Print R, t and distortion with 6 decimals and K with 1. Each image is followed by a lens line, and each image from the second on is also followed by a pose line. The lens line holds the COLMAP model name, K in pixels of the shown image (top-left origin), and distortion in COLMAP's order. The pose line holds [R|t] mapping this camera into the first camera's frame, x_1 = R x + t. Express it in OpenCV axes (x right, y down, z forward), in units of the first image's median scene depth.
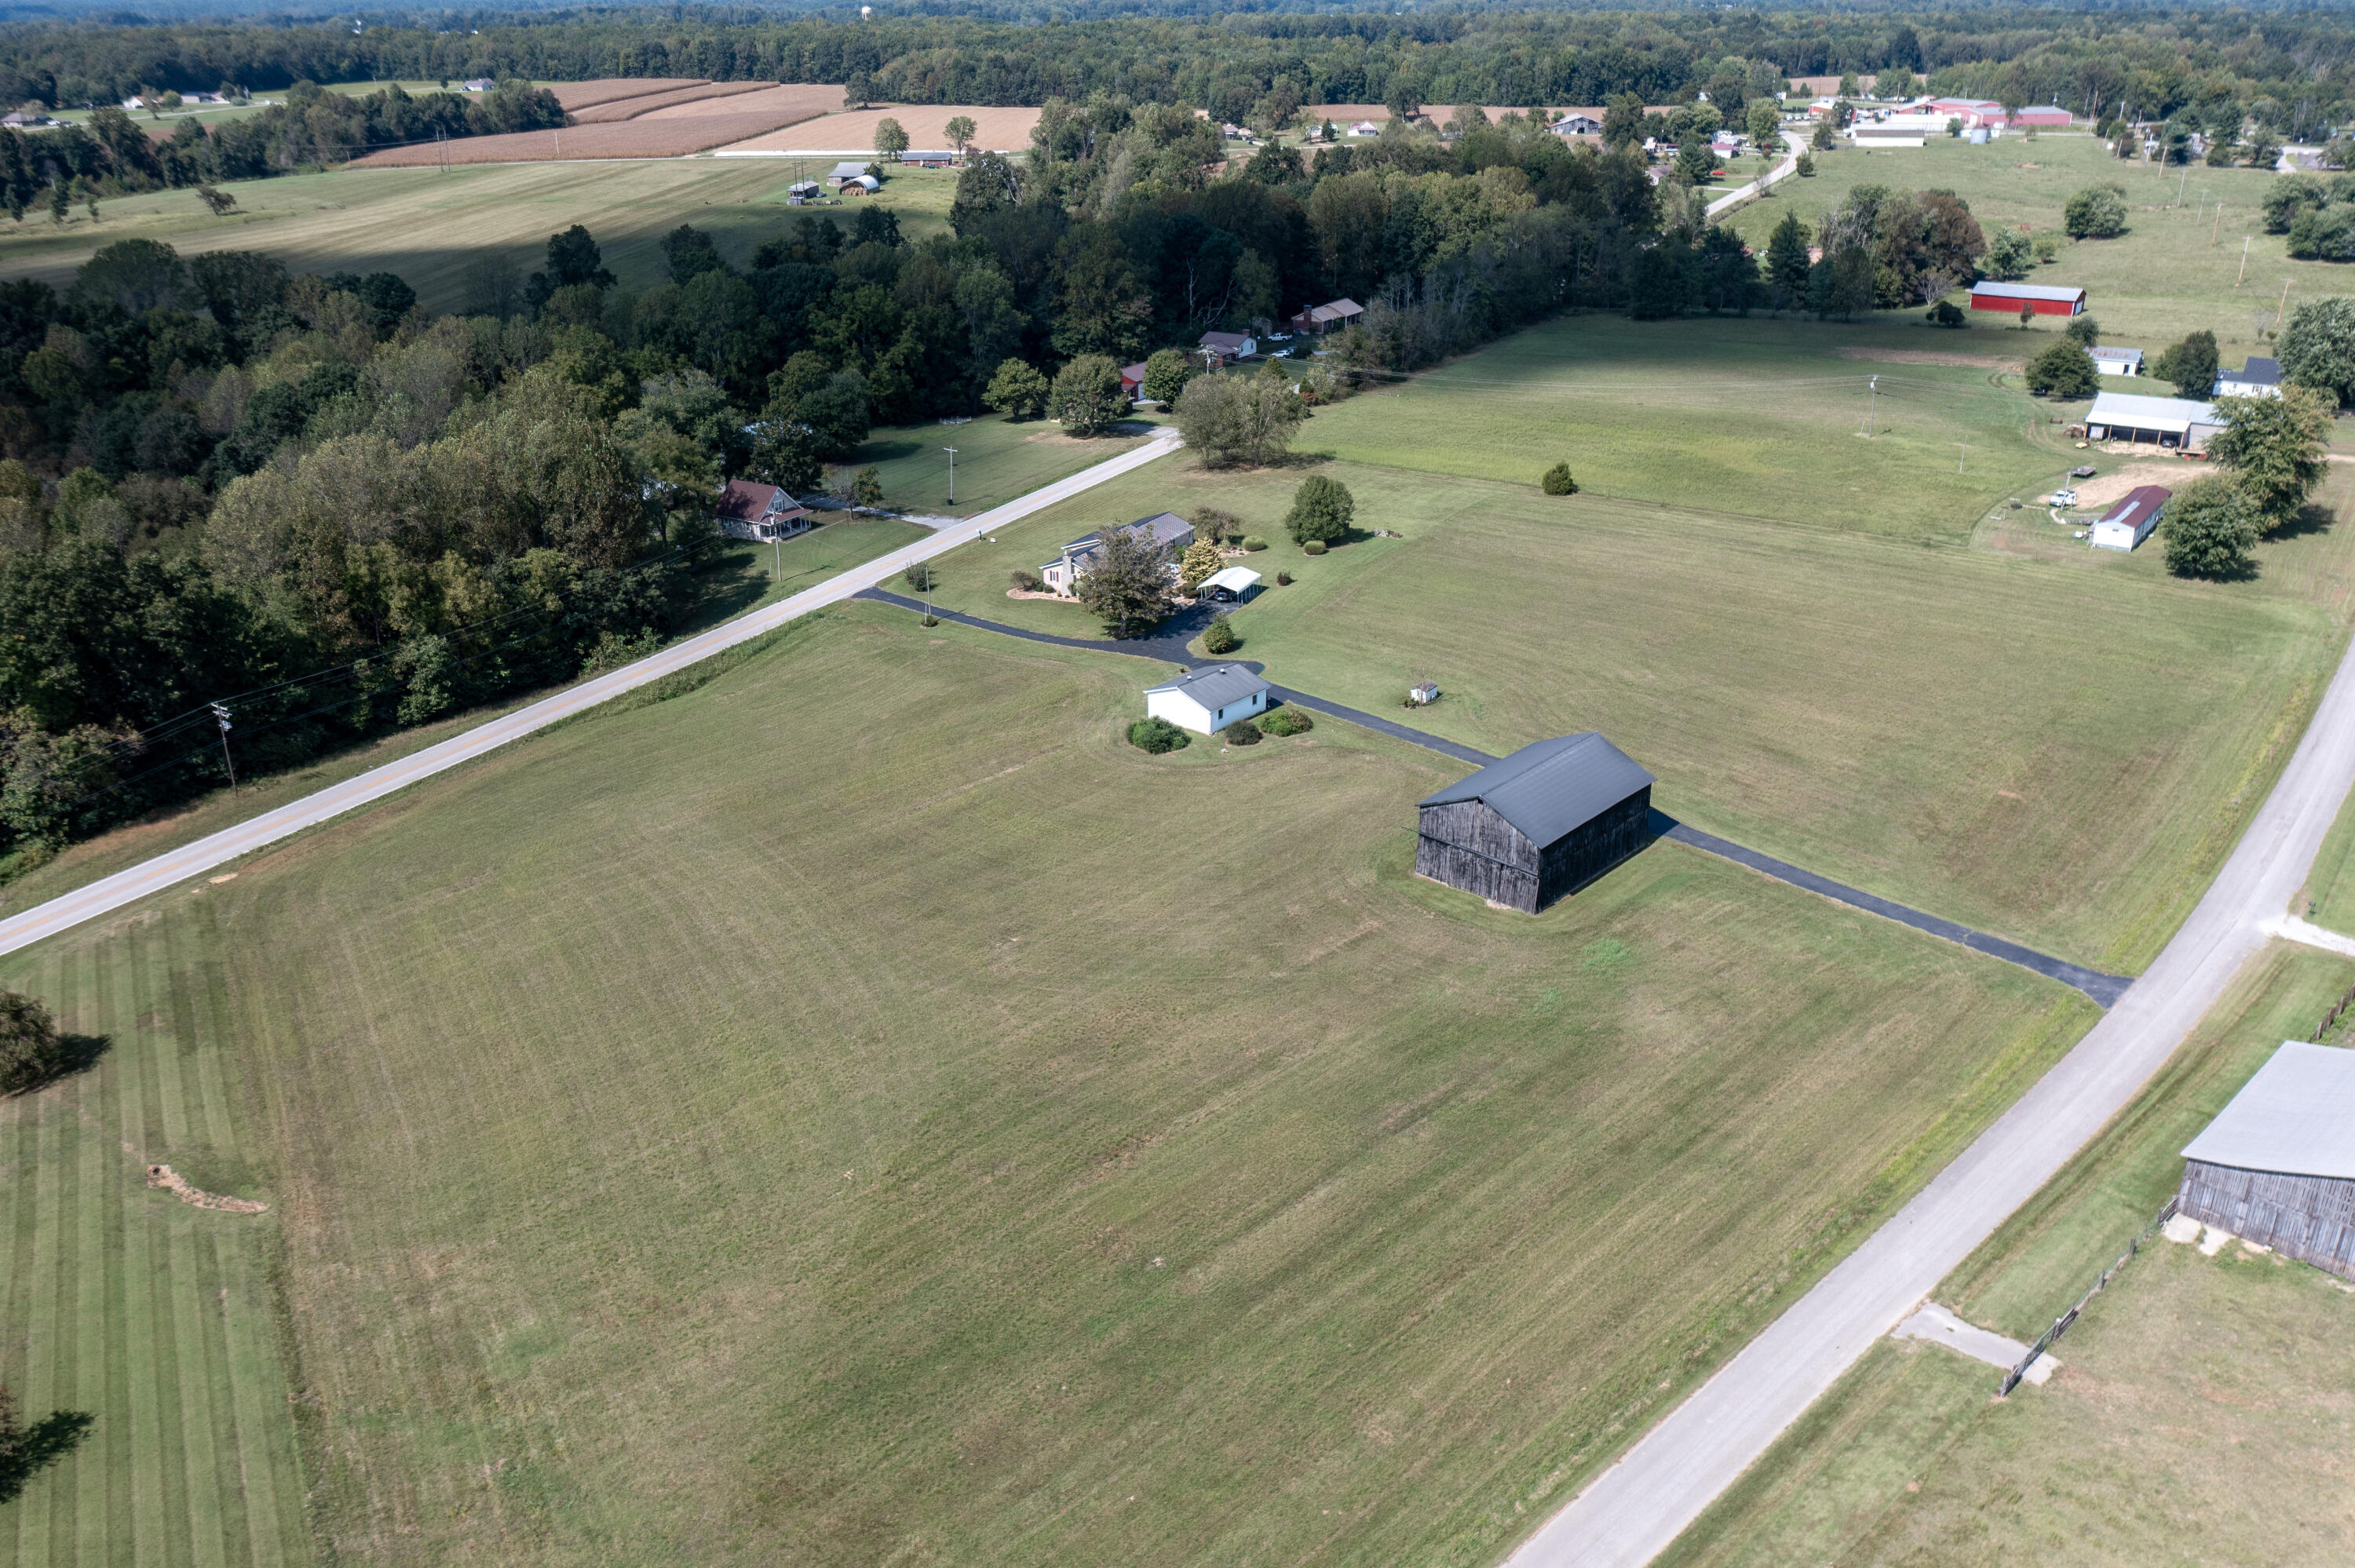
lens RADIAL K [[1860.7, 0, 1177.5], [0, 1860.7, 784.0], [0, 0, 1]] dist [-0.015103, 0.004451]
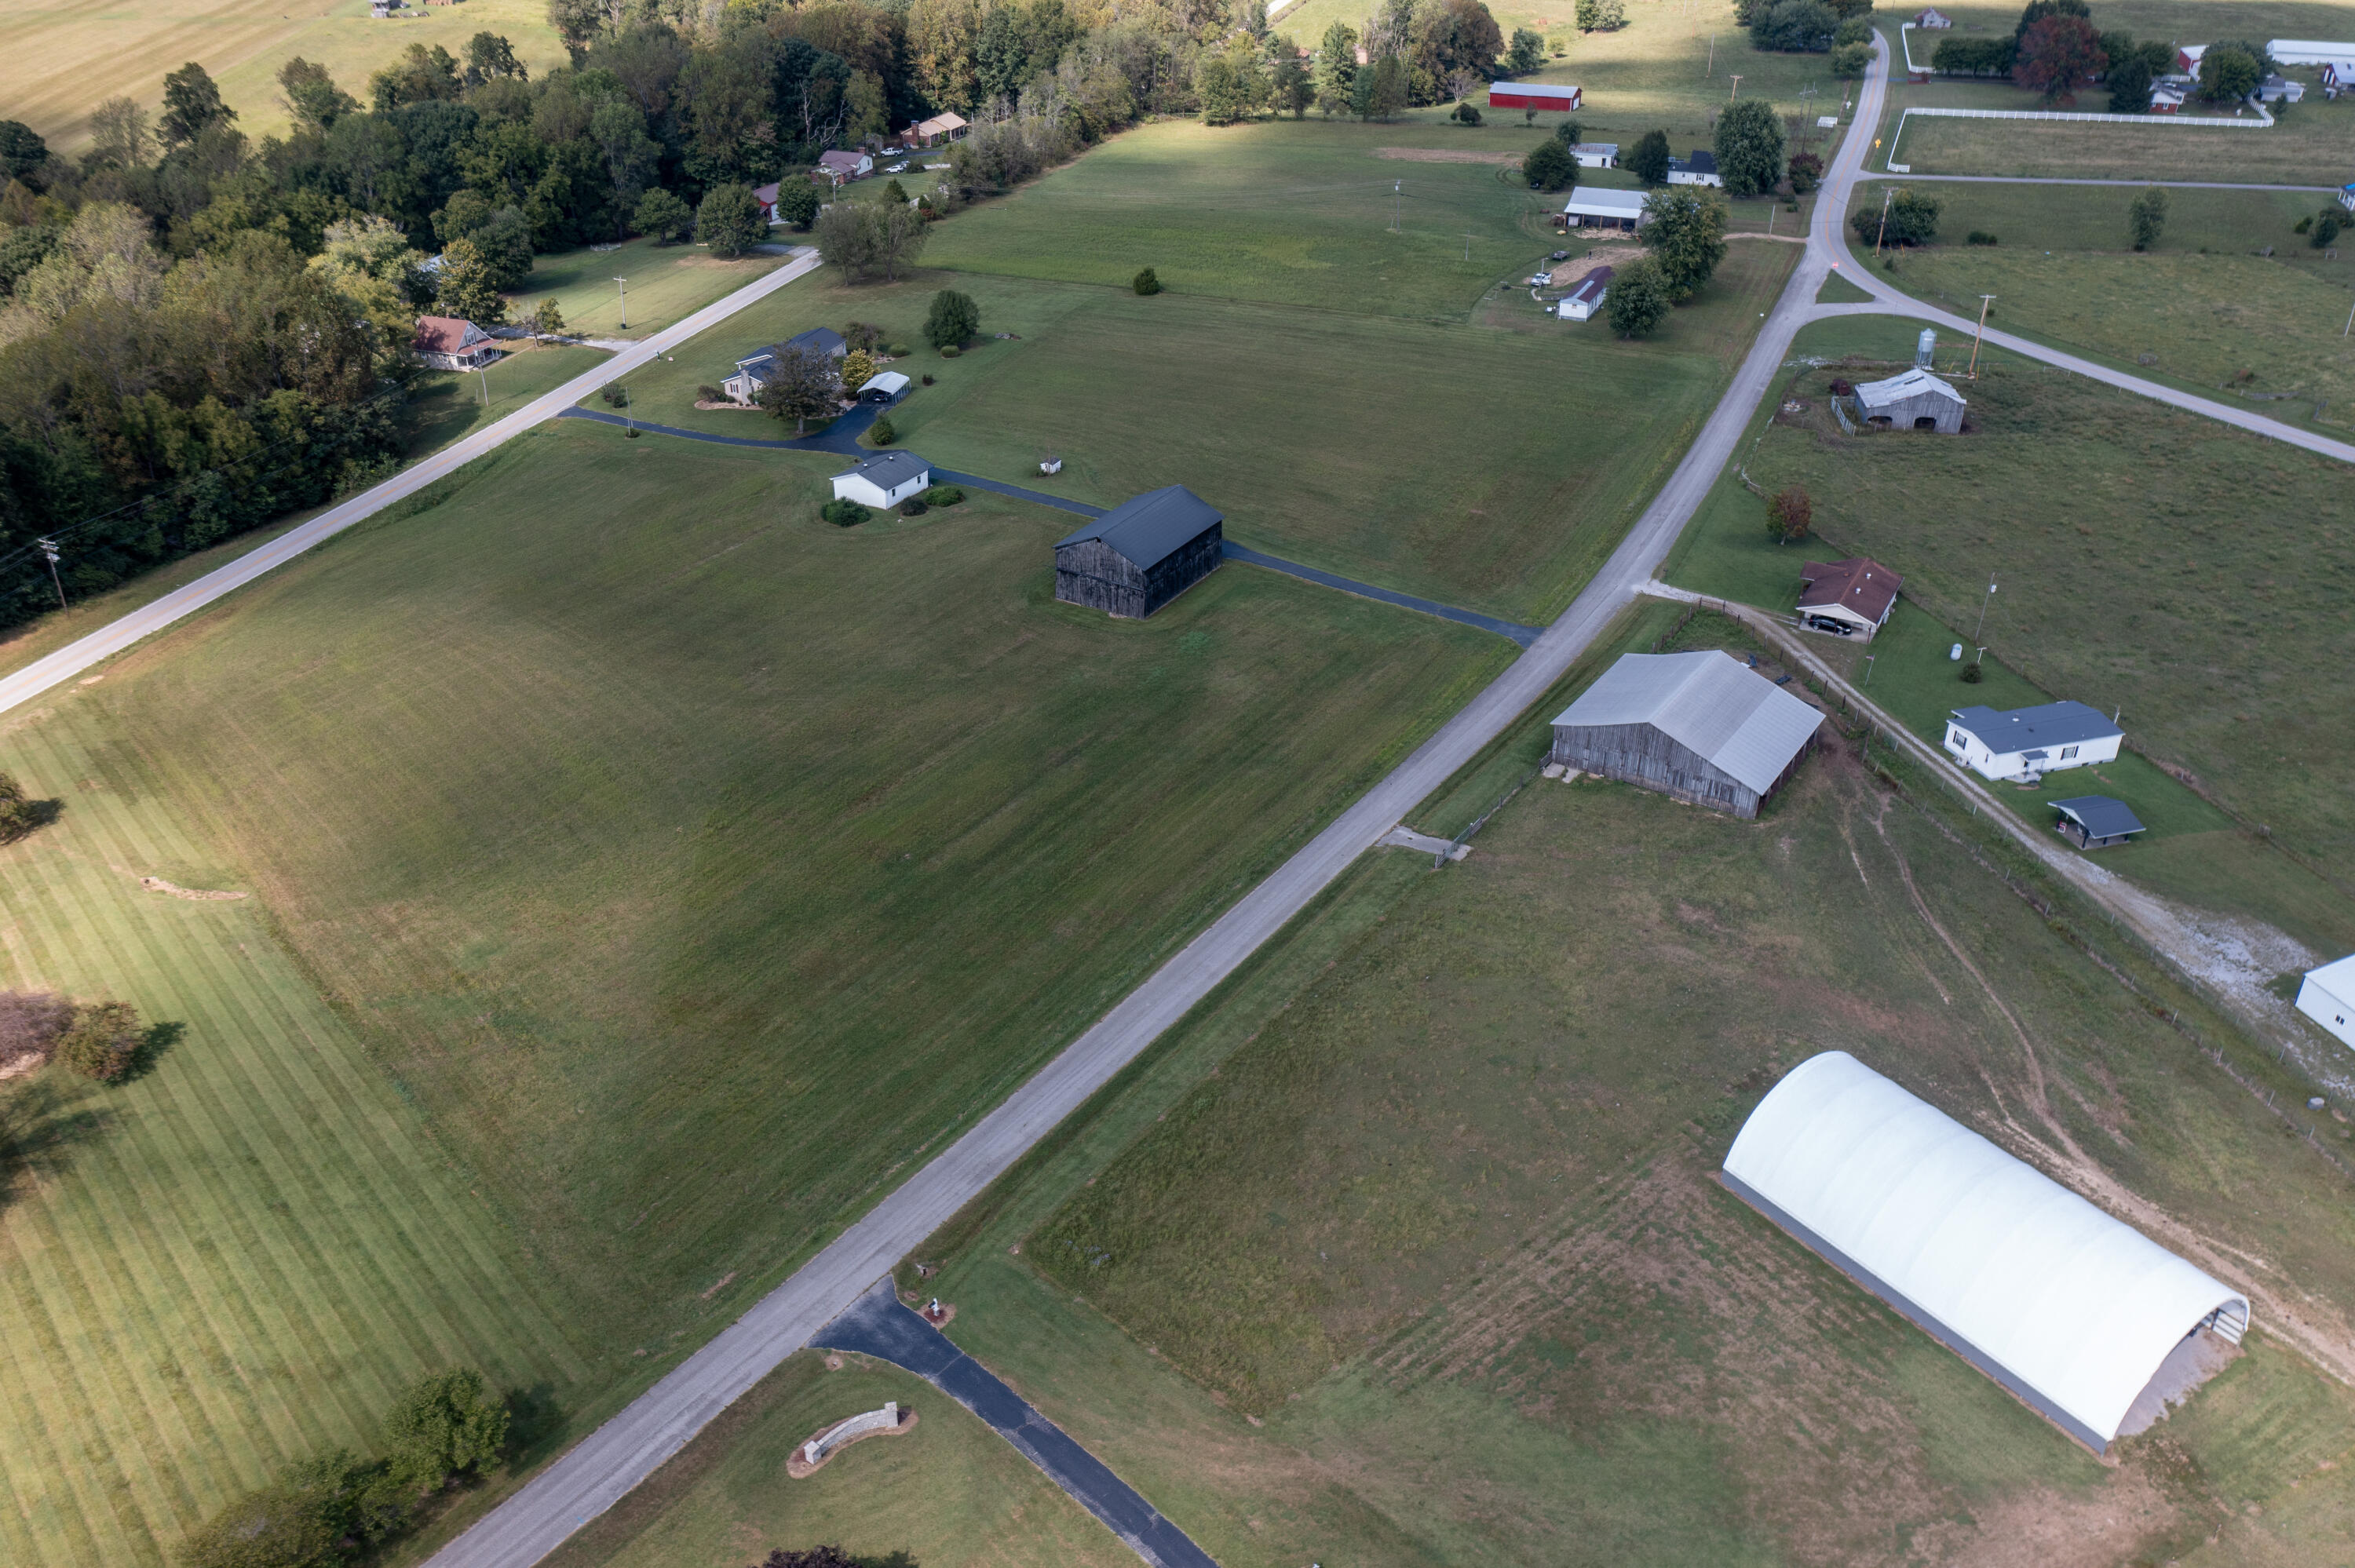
lens RADIAL K [[1852.8, 0, 1177.5], [0, 1852.8, 784.0], [0, 0, 1]] dist [-0.014054, 0.015630]
pose [[0.977754, -0.095571, 0.186716, -0.038882], [0.073890, 0.990042, 0.119825, 0.020414], [-0.196309, -0.103363, 0.975079, -0.266857]]
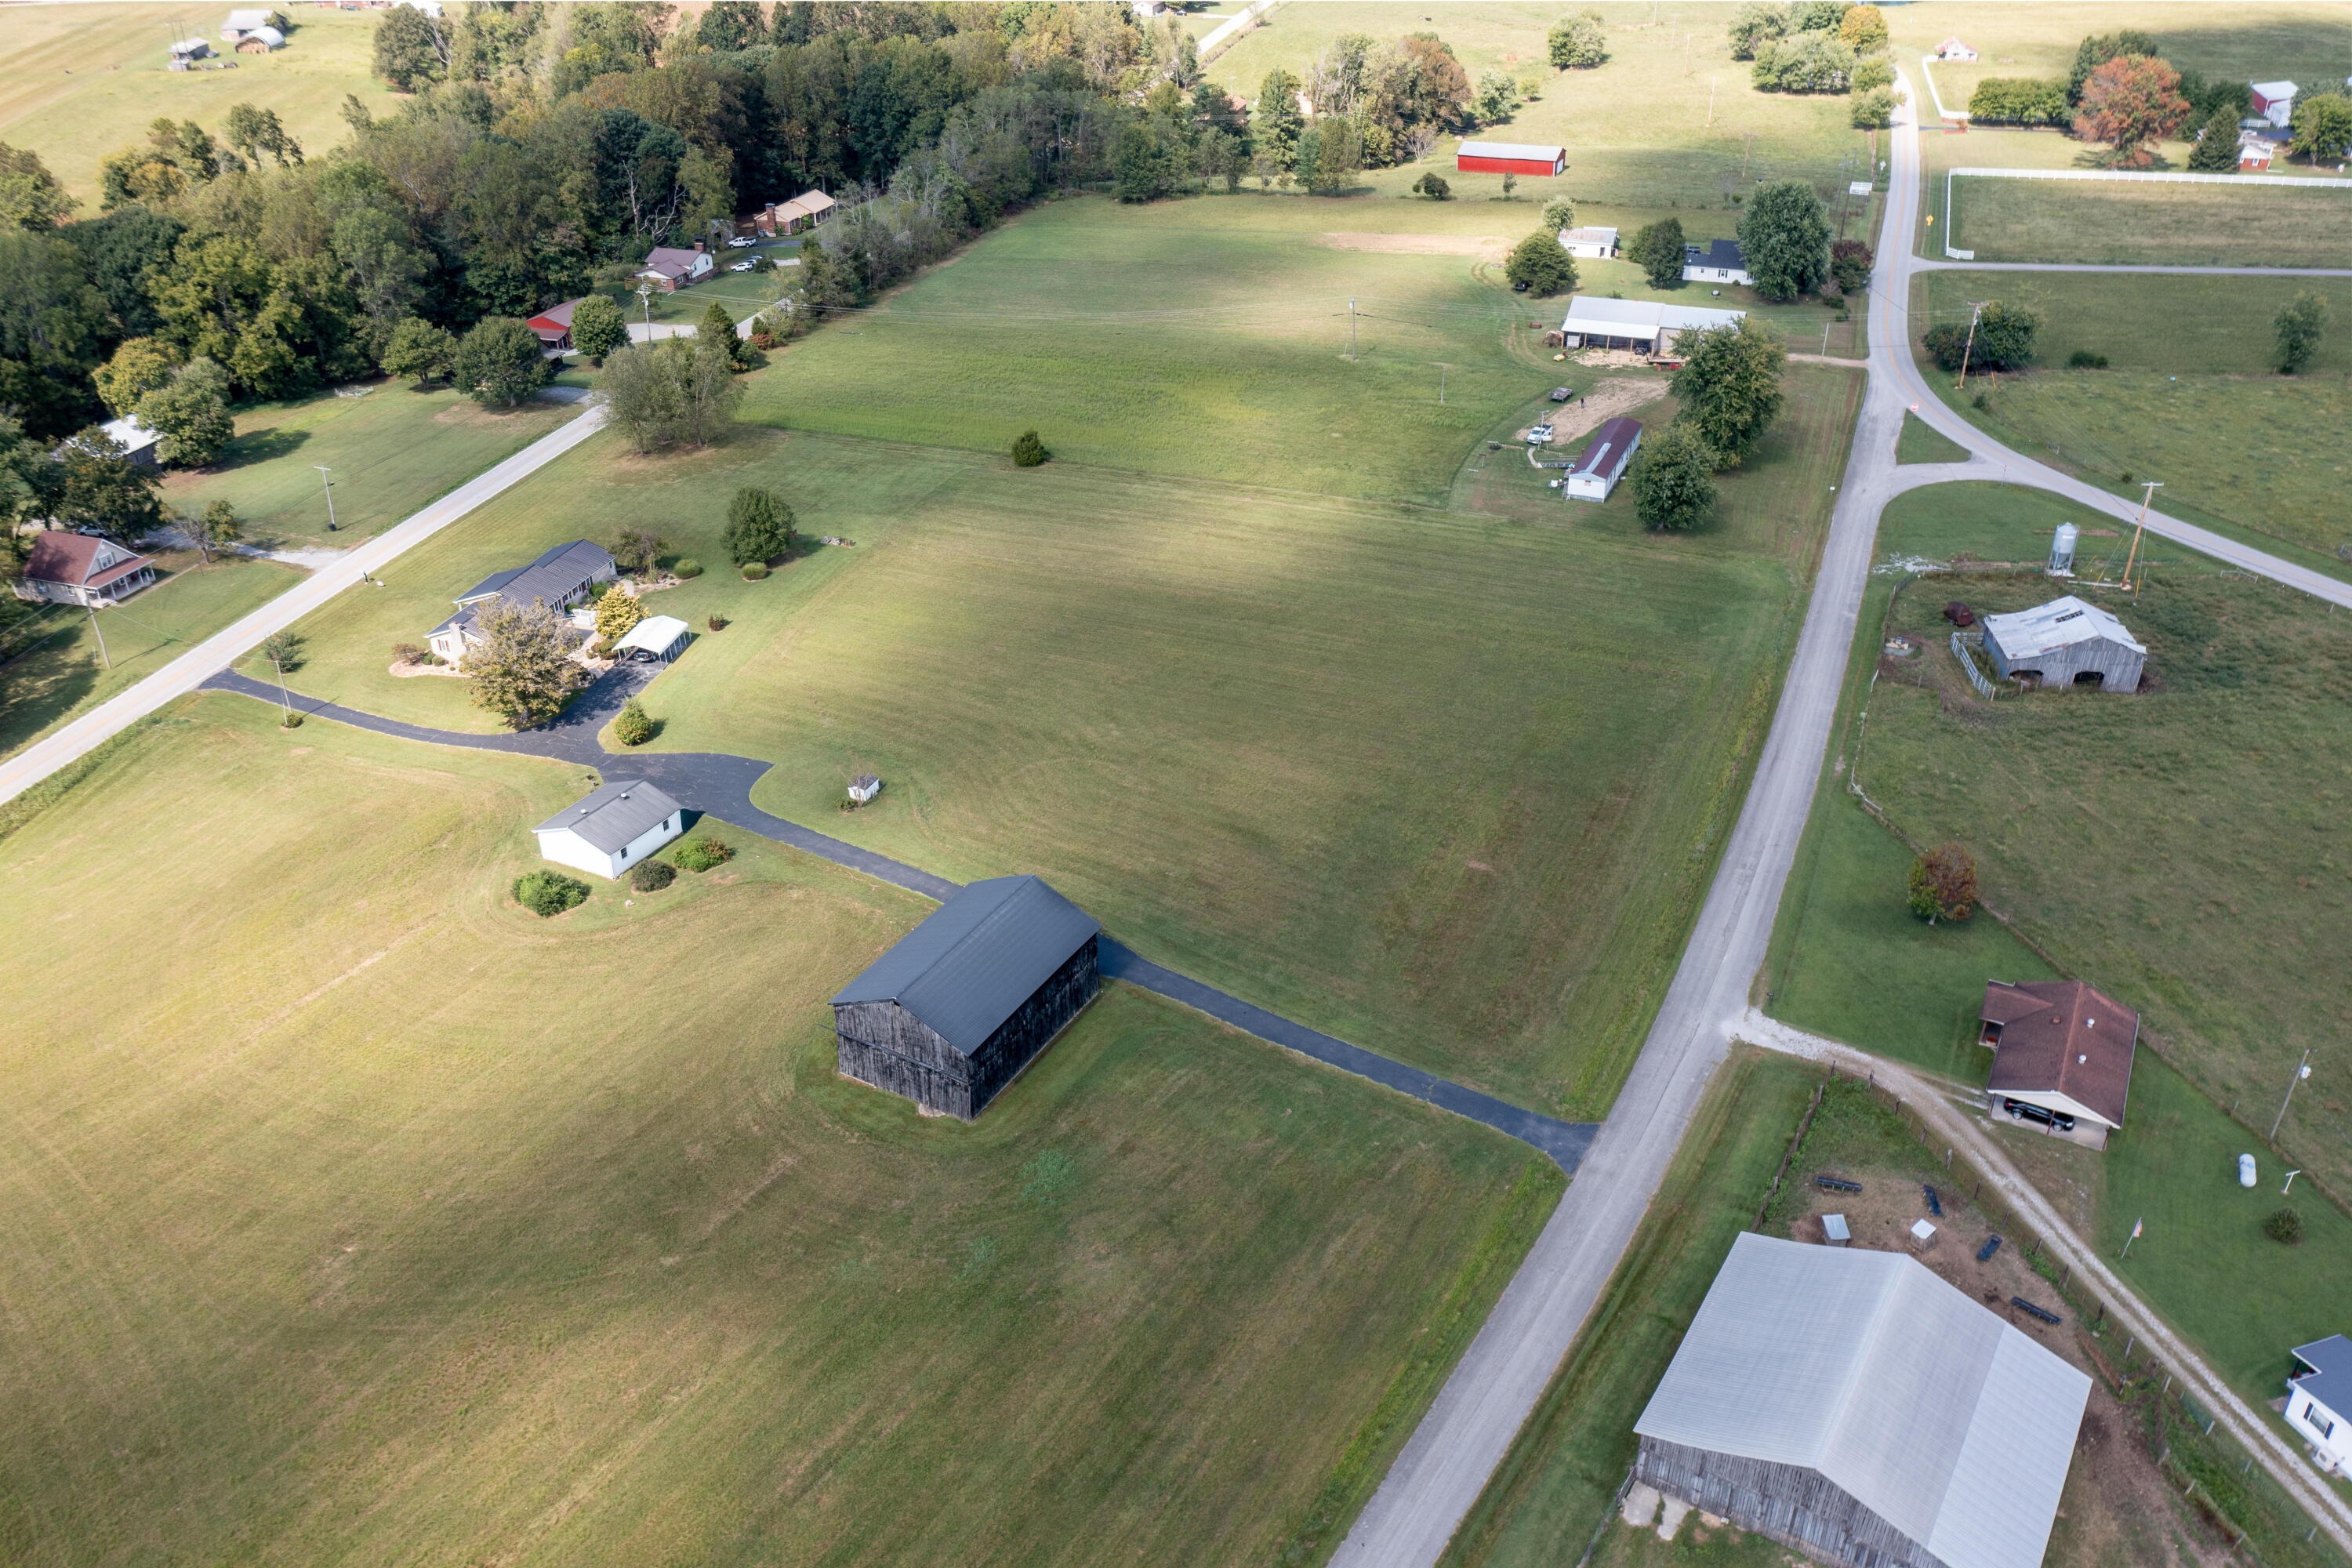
lens RADIAL K [[1850.7, 0, 1176.0], [0, 1850.7, 784.0], [0, 0, 1]] dist [-0.014054, 0.015630]
pose [[0.972136, -0.115380, 0.204058, 0.092431], [0.091857, 0.988364, 0.121242, -0.136988], [-0.215672, -0.099119, 0.971422, 0.102426]]
